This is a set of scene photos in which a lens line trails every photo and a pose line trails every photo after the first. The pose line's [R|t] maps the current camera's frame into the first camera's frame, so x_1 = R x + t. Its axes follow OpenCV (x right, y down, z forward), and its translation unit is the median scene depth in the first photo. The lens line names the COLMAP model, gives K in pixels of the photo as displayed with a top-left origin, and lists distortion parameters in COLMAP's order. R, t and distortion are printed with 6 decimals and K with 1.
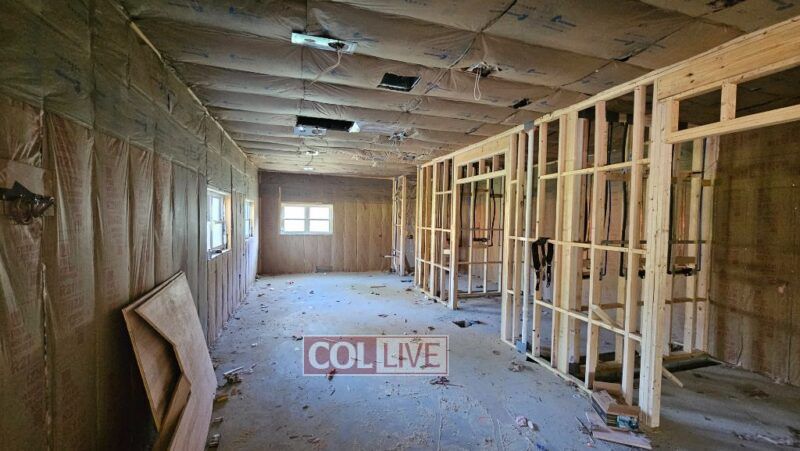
lens RADIAL K [[327.5, 0, 399.6], [0, 327.5, 228.5], [0, 0, 1]] dist [0.000467, 0.000007]
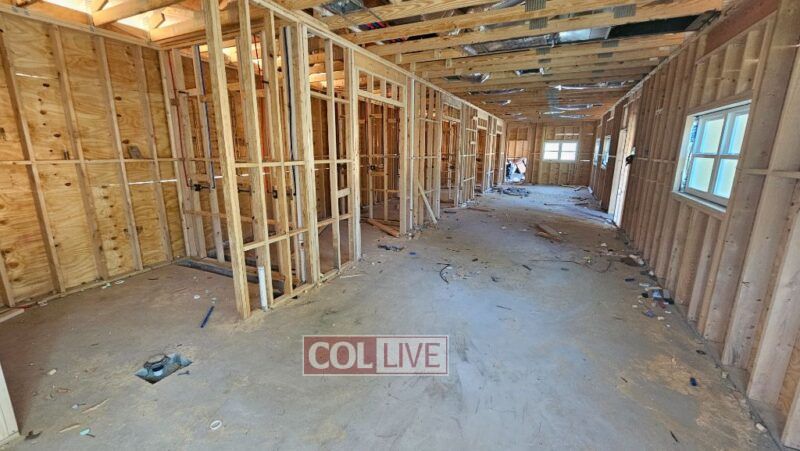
lens RADIAL K [[327.5, 0, 400.3], [0, 327.5, 223.8], [0, 0, 1]] dist [0.000467, 0.000007]
pose [[-0.729480, -0.182515, 0.659202, -0.405094], [-0.005382, 0.965244, 0.261293, -0.046212], [-0.683981, 0.187060, -0.705109, 1.419726]]
